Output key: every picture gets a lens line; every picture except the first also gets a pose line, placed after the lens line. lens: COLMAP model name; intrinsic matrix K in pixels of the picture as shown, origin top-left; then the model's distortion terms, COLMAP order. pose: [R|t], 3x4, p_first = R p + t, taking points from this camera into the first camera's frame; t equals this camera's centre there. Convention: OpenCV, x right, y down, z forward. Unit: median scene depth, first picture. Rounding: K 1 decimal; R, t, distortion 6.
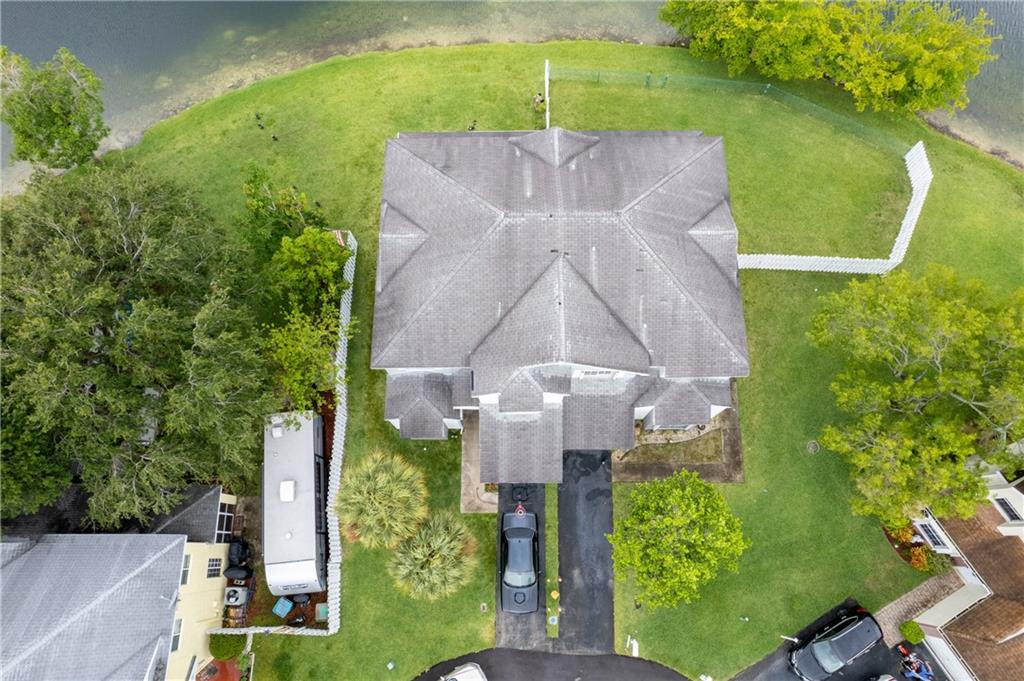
lens RADIAL K [[646.0, 0, 515.6], [0, 646.0, 336.6], [0, 0, 1]] dist [-0.032857, 0.002117]
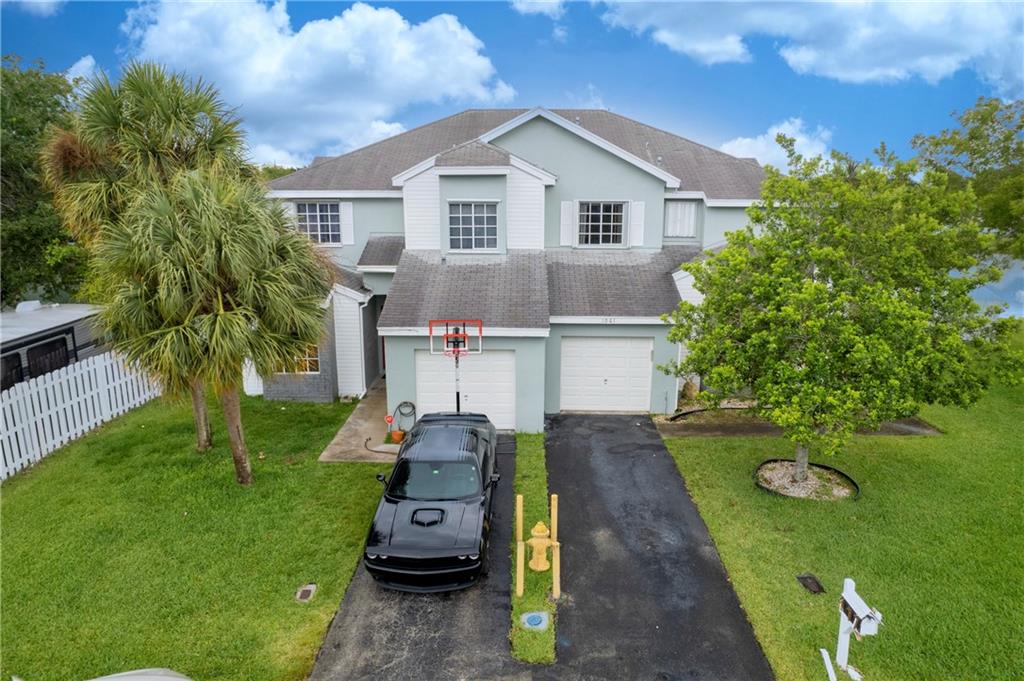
lens RADIAL K [[646.0, 0, 514.2], [0, 646.0, 340.3], [0, 0, 1]] dist [-0.032857, 0.002117]
pose [[0.999779, 0.017807, -0.011197, 0.049490], [-0.018623, 0.501778, -0.864796, 0.616275], [-0.009781, 0.864813, 0.501998, 0.737802]]
